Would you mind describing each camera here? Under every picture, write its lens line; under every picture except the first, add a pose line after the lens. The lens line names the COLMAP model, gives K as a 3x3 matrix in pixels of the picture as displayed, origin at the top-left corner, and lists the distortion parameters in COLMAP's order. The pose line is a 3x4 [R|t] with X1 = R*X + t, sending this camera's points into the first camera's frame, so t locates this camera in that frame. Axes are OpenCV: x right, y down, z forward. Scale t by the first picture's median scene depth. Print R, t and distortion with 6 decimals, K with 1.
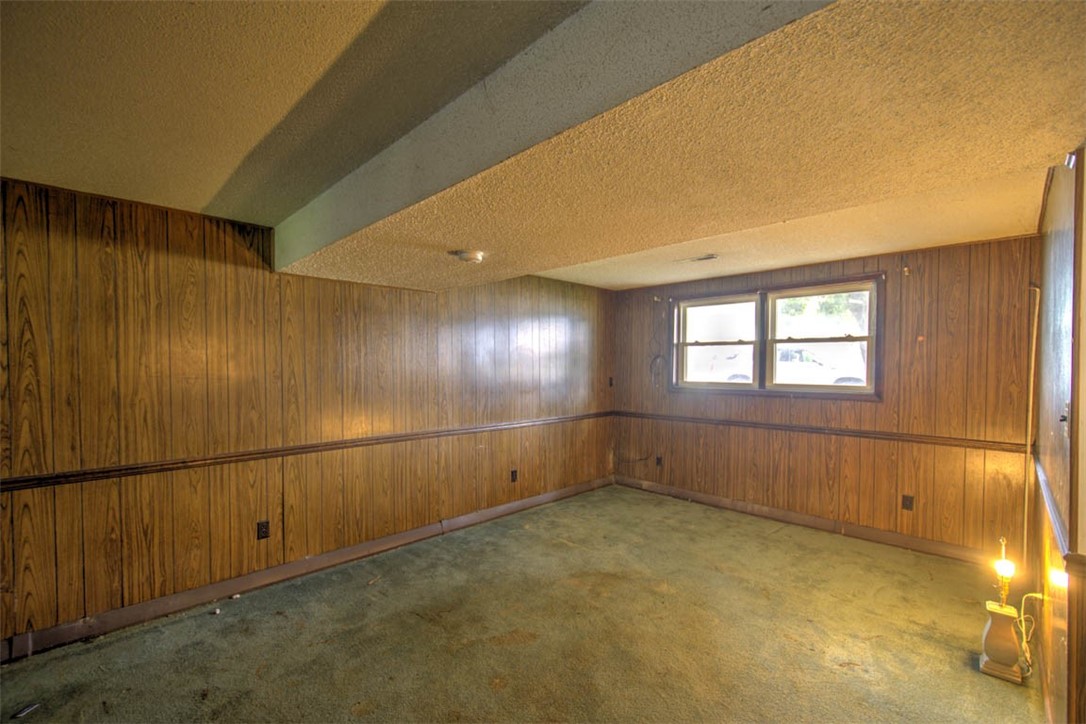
lens RADIAL K [[462.4, 0, 549.8], [0, 462.4, 366.0], [0, 0, 1]] dist [0.004404, -0.003117]
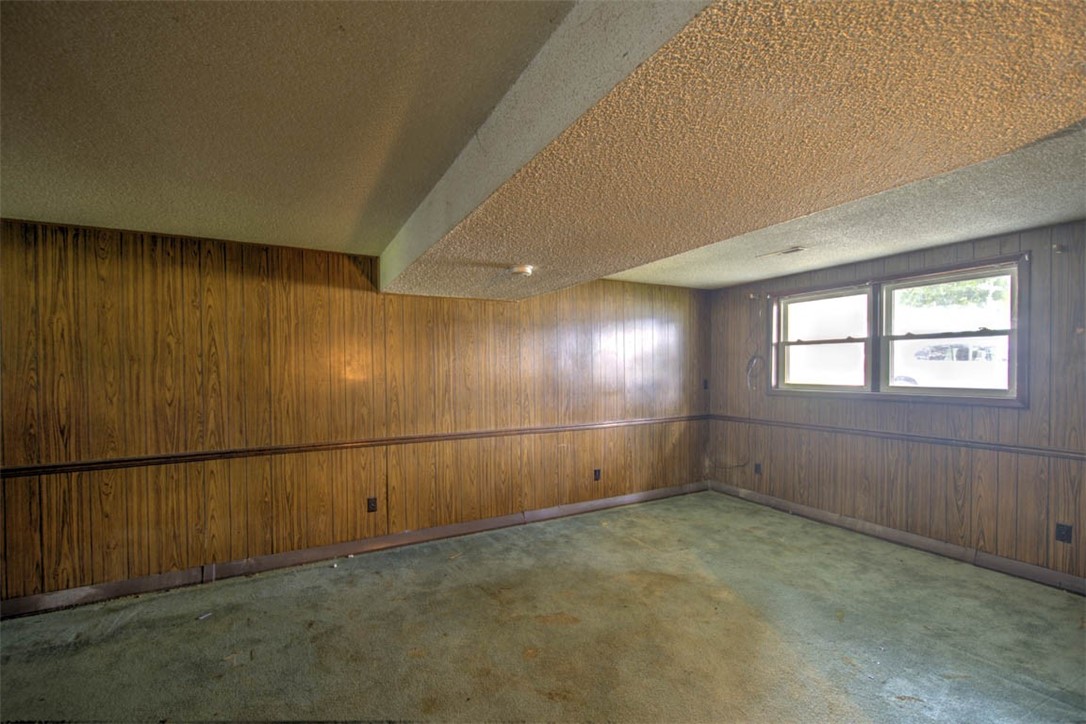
lens RADIAL K [[462.4, 0, 547.8], [0, 462.4, 366.8], [0, 0, 1]] dist [0.004404, -0.003117]
pose [[0.960151, -0.009303, -0.279328, 0.166097], [0.008038, 0.999952, -0.005673, 0.001157], [0.279367, 0.003201, 0.960179, -0.040706]]
